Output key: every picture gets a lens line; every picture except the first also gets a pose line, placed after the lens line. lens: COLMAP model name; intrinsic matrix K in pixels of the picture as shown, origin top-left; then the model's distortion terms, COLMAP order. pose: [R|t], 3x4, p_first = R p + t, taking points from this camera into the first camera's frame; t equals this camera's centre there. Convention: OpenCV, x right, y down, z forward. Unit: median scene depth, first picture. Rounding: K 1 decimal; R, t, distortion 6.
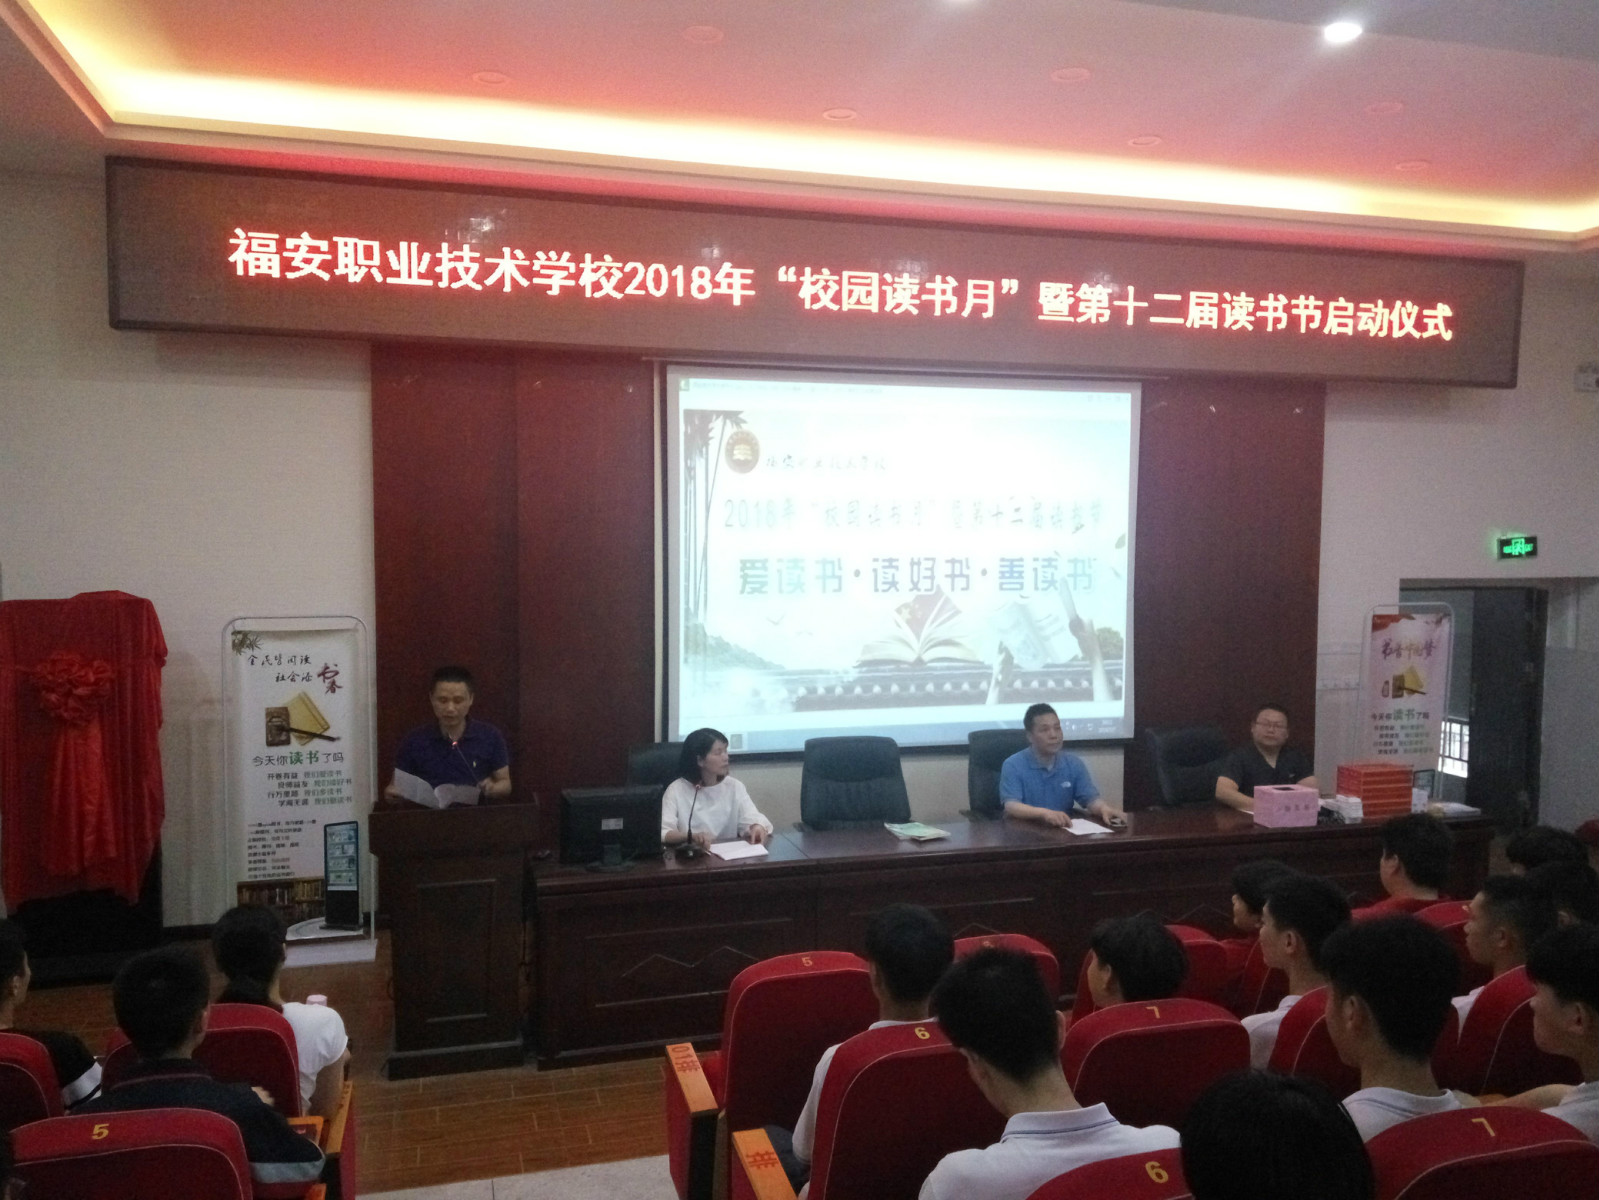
lens RADIAL K [[1317.5, 0, 798.6], [0, 1317.5, 607.5], [0, 0, 1]] dist [0.088511, -0.124755]
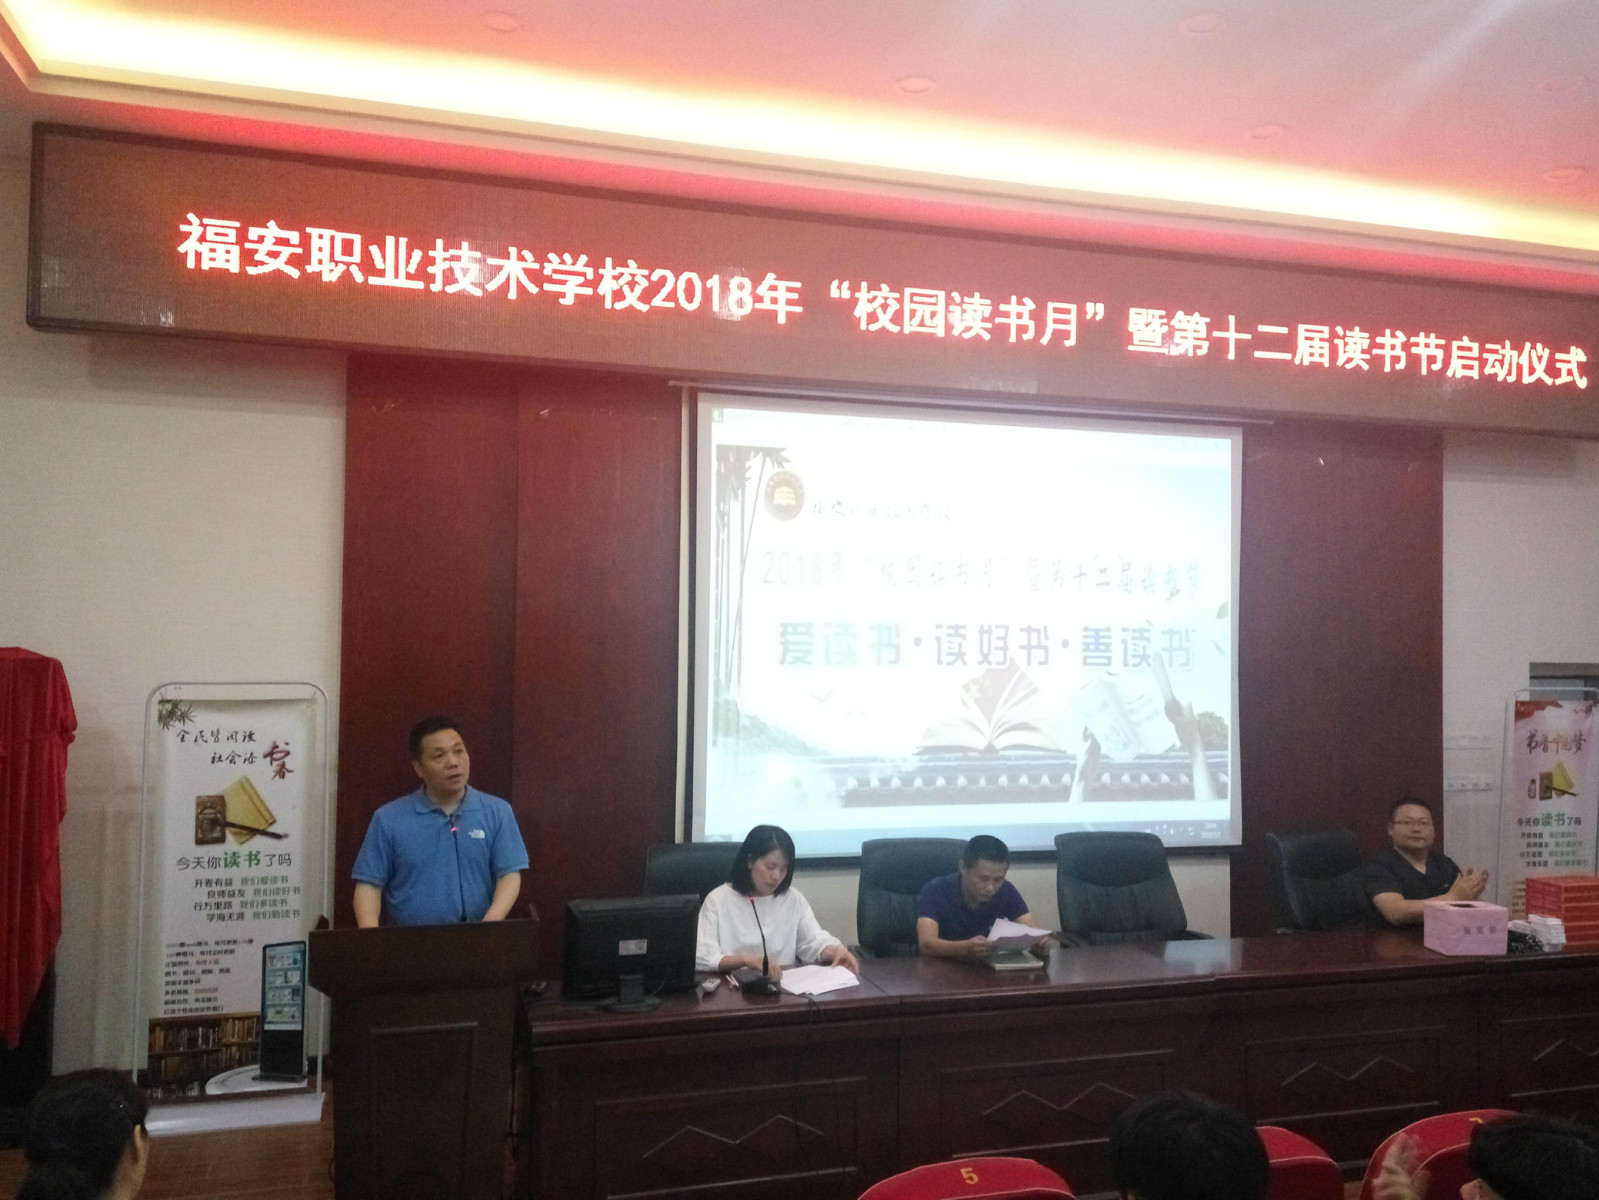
lens RADIAL K [[1317.5, 0, 798.2], [0, 1317.5, 599.0], [0, 0, 1]] dist [0.088511, -0.124755]
pose [[0.999904, 0.008647, 0.010856, -0.042977], [-0.007619, 0.995787, -0.091378, 0.025228], [-0.011601, 0.091287, 0.995757, 0.167424]]
